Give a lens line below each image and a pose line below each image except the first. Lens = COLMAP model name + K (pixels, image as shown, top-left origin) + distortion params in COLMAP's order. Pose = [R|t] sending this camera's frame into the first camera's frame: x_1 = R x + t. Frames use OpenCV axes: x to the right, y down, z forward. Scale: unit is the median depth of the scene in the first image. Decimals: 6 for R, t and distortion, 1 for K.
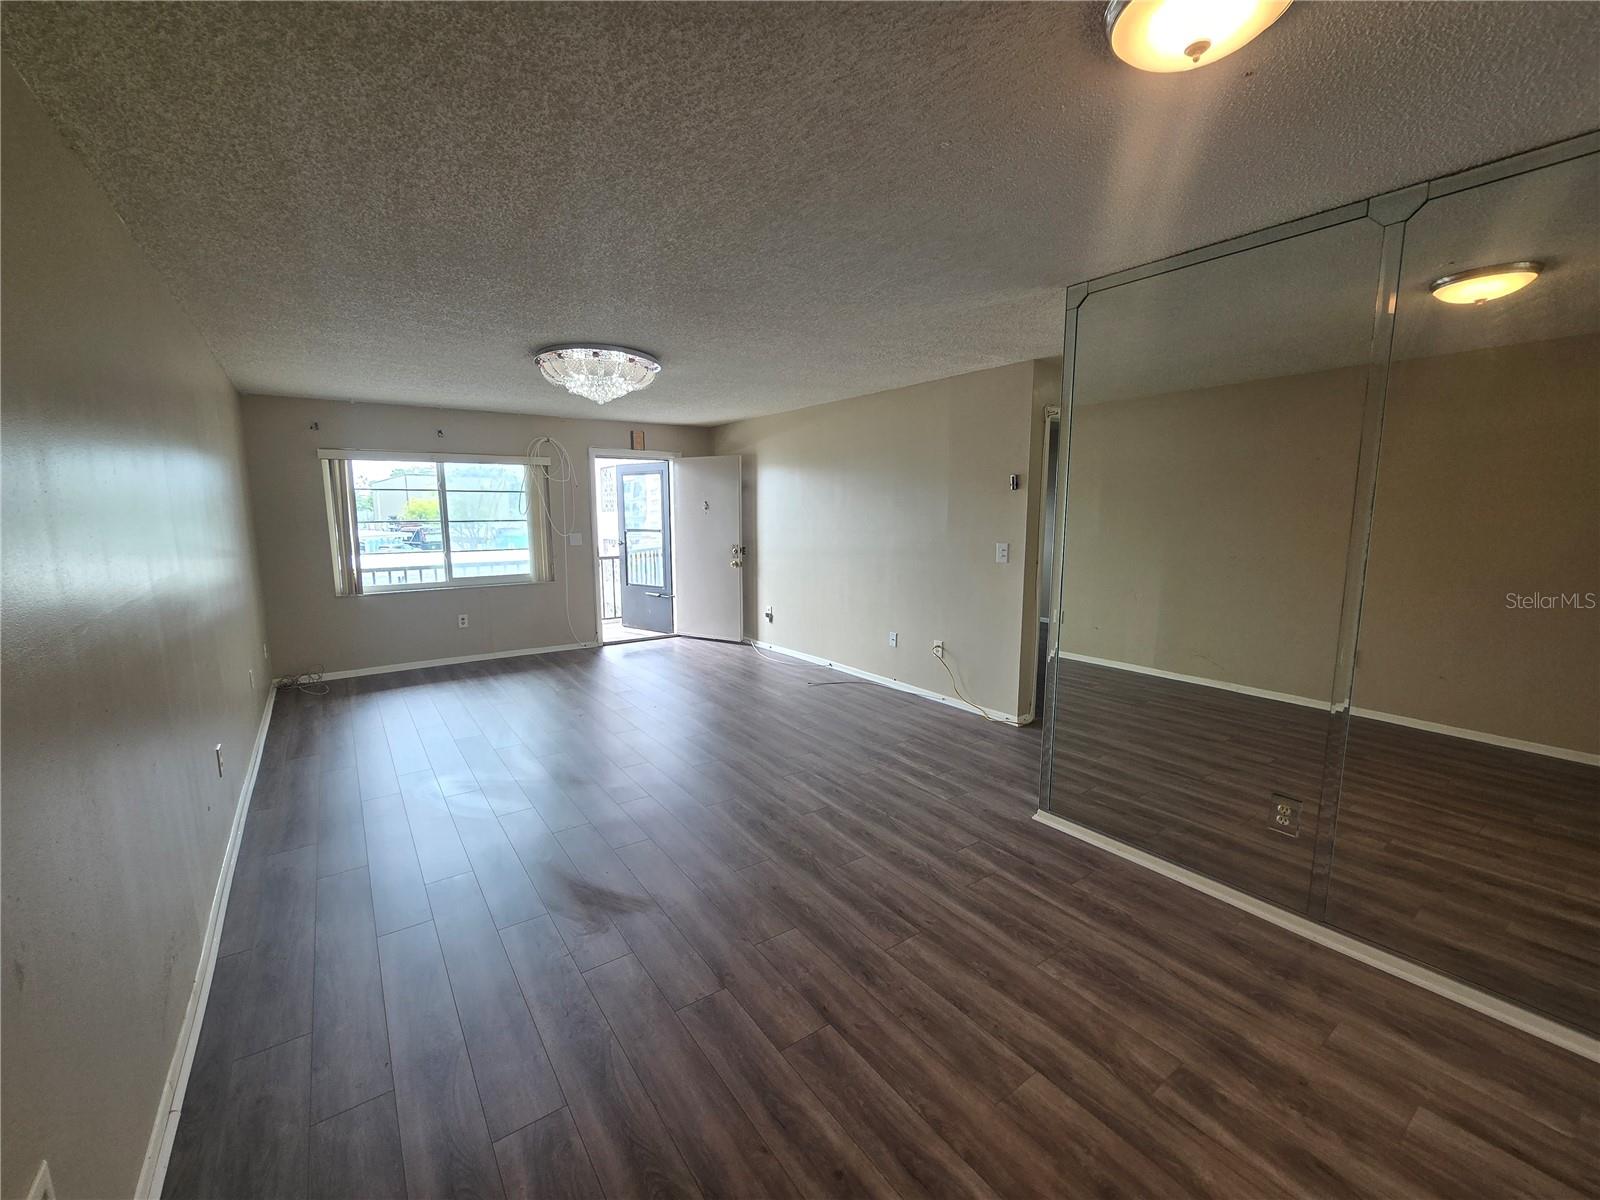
lens RADIAL K [[661.4, 0, 798.3], [0, 661.4, 602.9], [0, 0, 1]] dist [-0.008457, 0.002833]
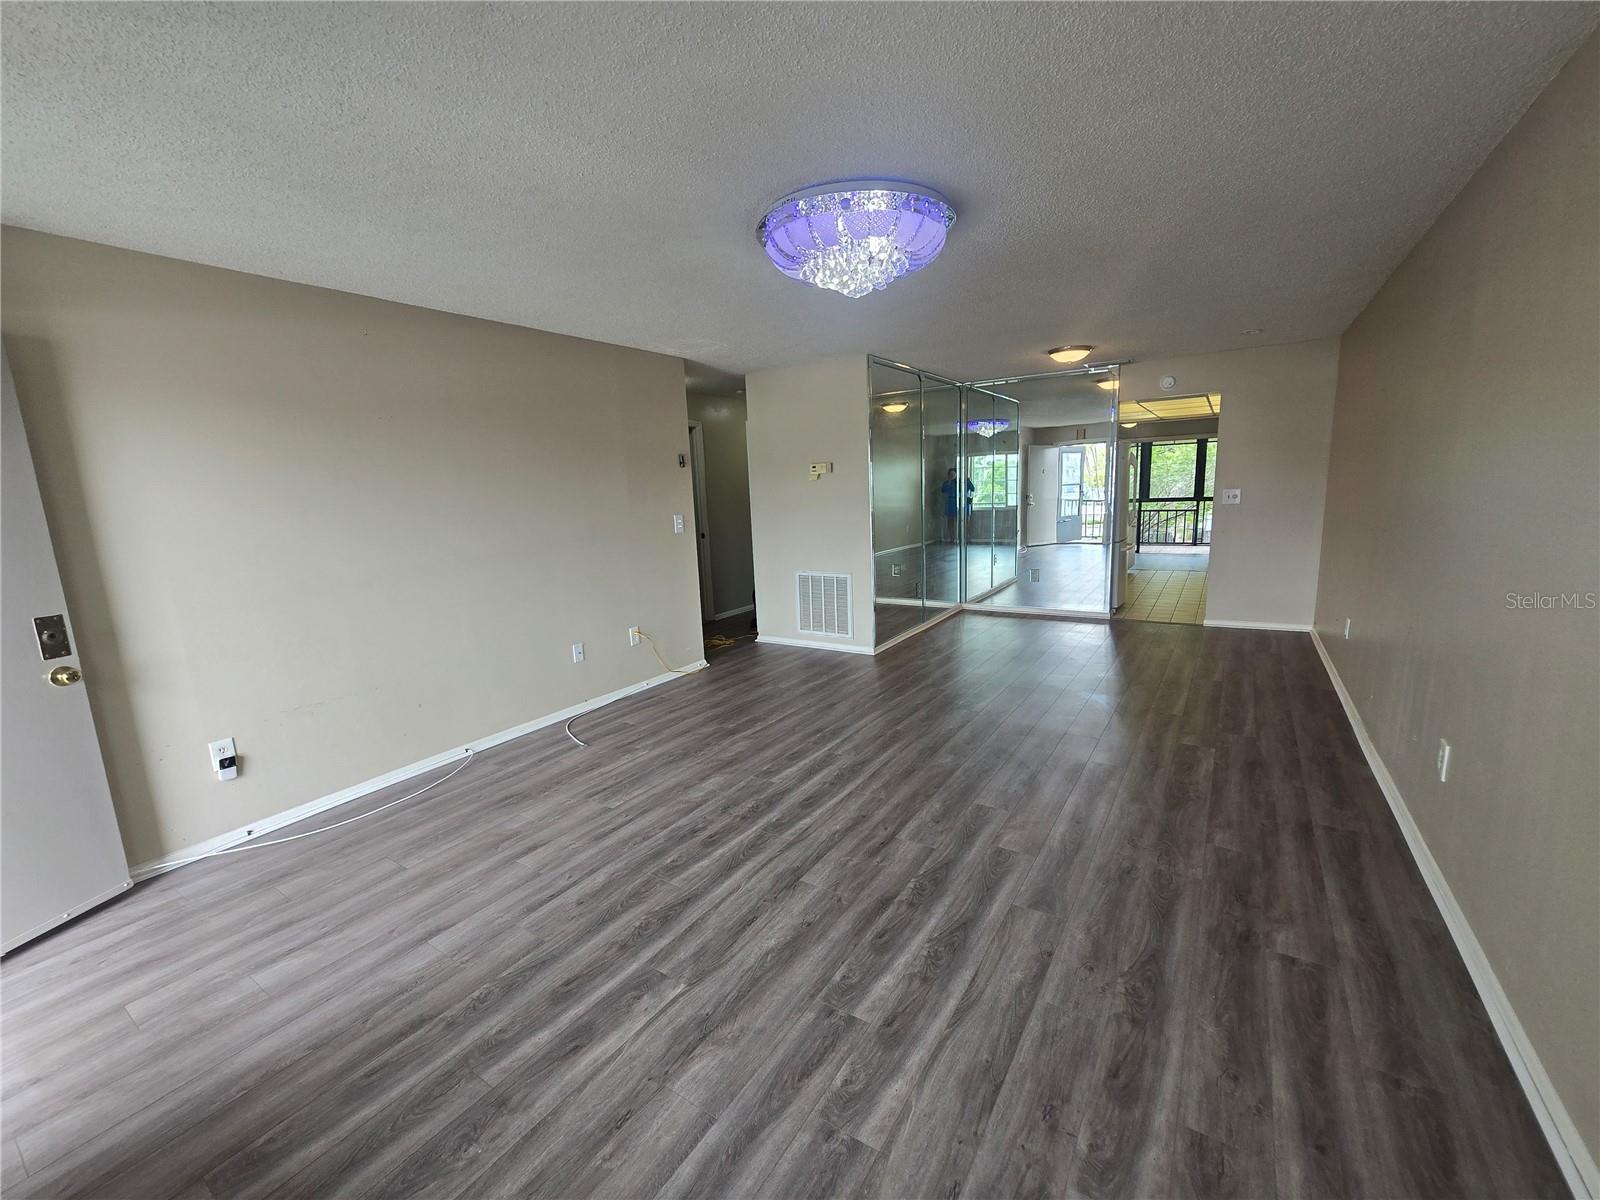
lens RADIAL K [[661.3, 0, 797.4], [0, 661.3, 601.0], [0, 0, 1]] dist [-0.010509, 0.004581]
pose [[-0.360707, -0.141043, 0.921953, -0.659189], [0.177383, 0.960083, 0.216276, -0.126574], [-0.915656, 0.241551, -0.321290, 0.974919]]
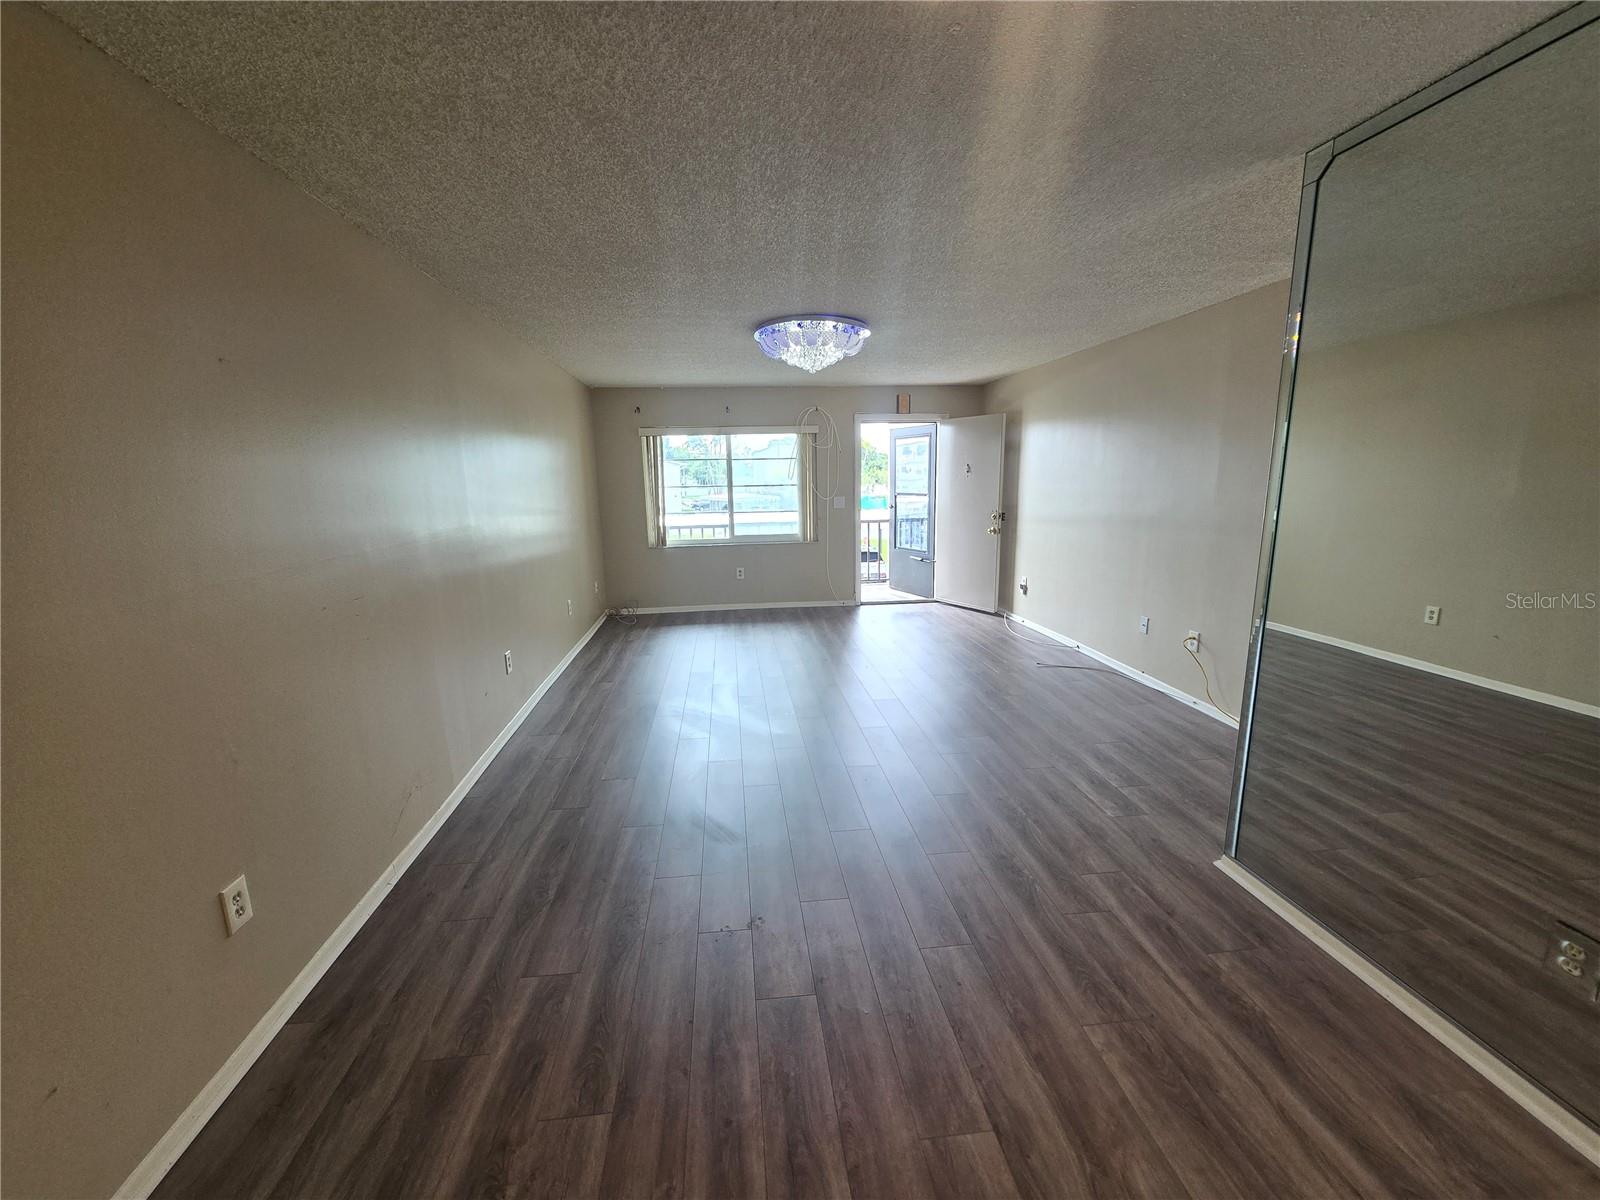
lens RADIAL K [[661.4, 0, 798.3], [0, 661.4, 602.9], [0, 0, 1]] dist [-0.008457, 0.002833]
pose [[0.872113, 0.080334, -0.482665, 0.159107], [-0.054081, 0.996212, 0.068091, -0.006167], [0.486307, -0.033280, 0.873154, 0.047422]]
